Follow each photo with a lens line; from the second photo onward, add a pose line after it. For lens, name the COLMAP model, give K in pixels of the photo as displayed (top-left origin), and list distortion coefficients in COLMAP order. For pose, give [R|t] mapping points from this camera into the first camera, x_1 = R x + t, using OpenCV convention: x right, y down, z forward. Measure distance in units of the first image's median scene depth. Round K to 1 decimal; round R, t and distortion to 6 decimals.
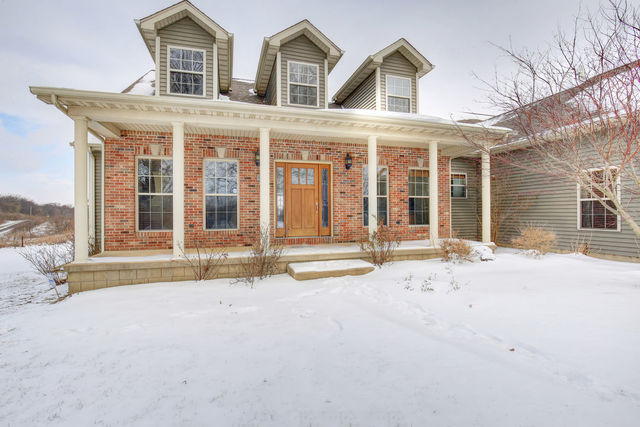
lens RADIAL K [[283.7, 0, 320.0], [0, 283.7, 213.5], [0, 0, 1]] dist [-0.002555, -0.000457]
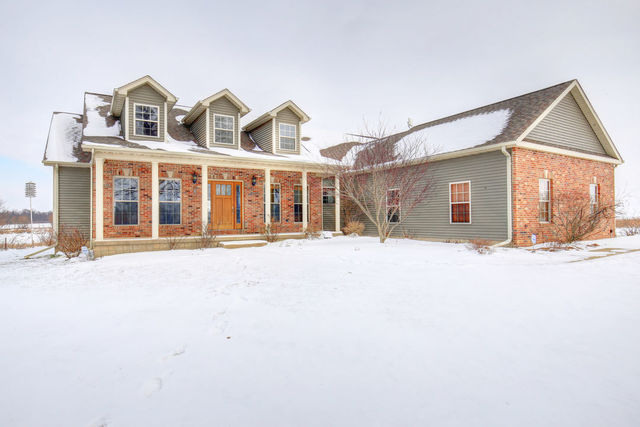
lens RADIAL K [[377.6, 0, 320.0], [0, 377.6, 213.5], [0, 0, 1]] dist [-0.006140, -0.000567]
pose [[0.964359, 0.002267, 0.264586, -0.102272], [0.002168, 0.999862, -0.016469, 0.032187], [-0.264587, 0.016455, 0.964221, -1.146168]]
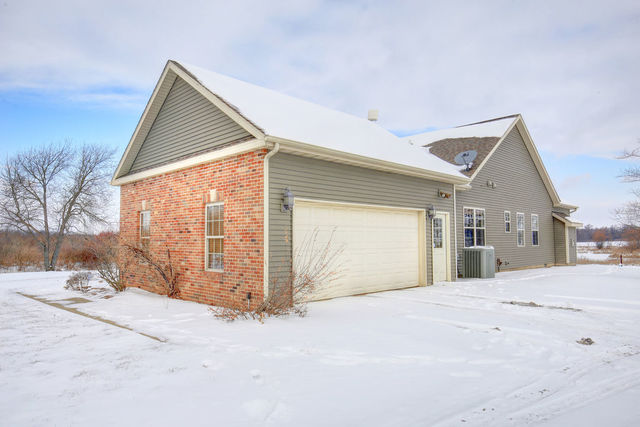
lens RADIAL K [[434.8, 0, 320.0], [0, 434.8, 213.5], [0, 0, 1]] dist [0.001011, 0.000117]
pose [[0.454485, -0.048287, -0.889444, 3.186881], [0.001998, 0.998582, -0.053191, -0.056243], [0.890752, 0.022397, 0.453938, 0.112367]]
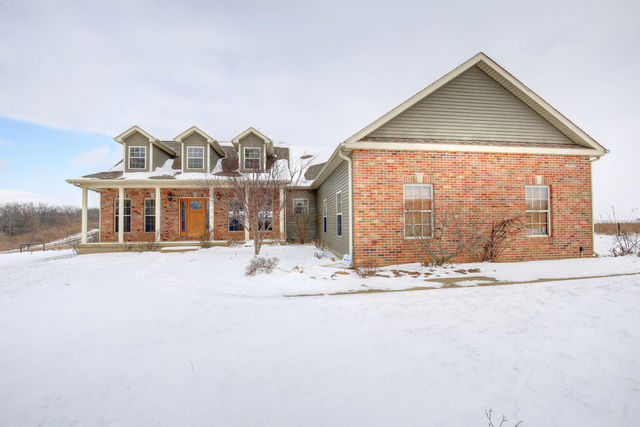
lens RADIAL K [[283.7, 0, 320.0], [0, 283.7, 213.5], [0, 0, 1]] dist [-0.002555, -0.000457]
pose [[0.987512, -0.006672, -0.157404, 1.178527], [0.001327, 0.999420, -0.034041, -0.007760], [0.157540, 0.033407, 0.986947, -0.846224]]
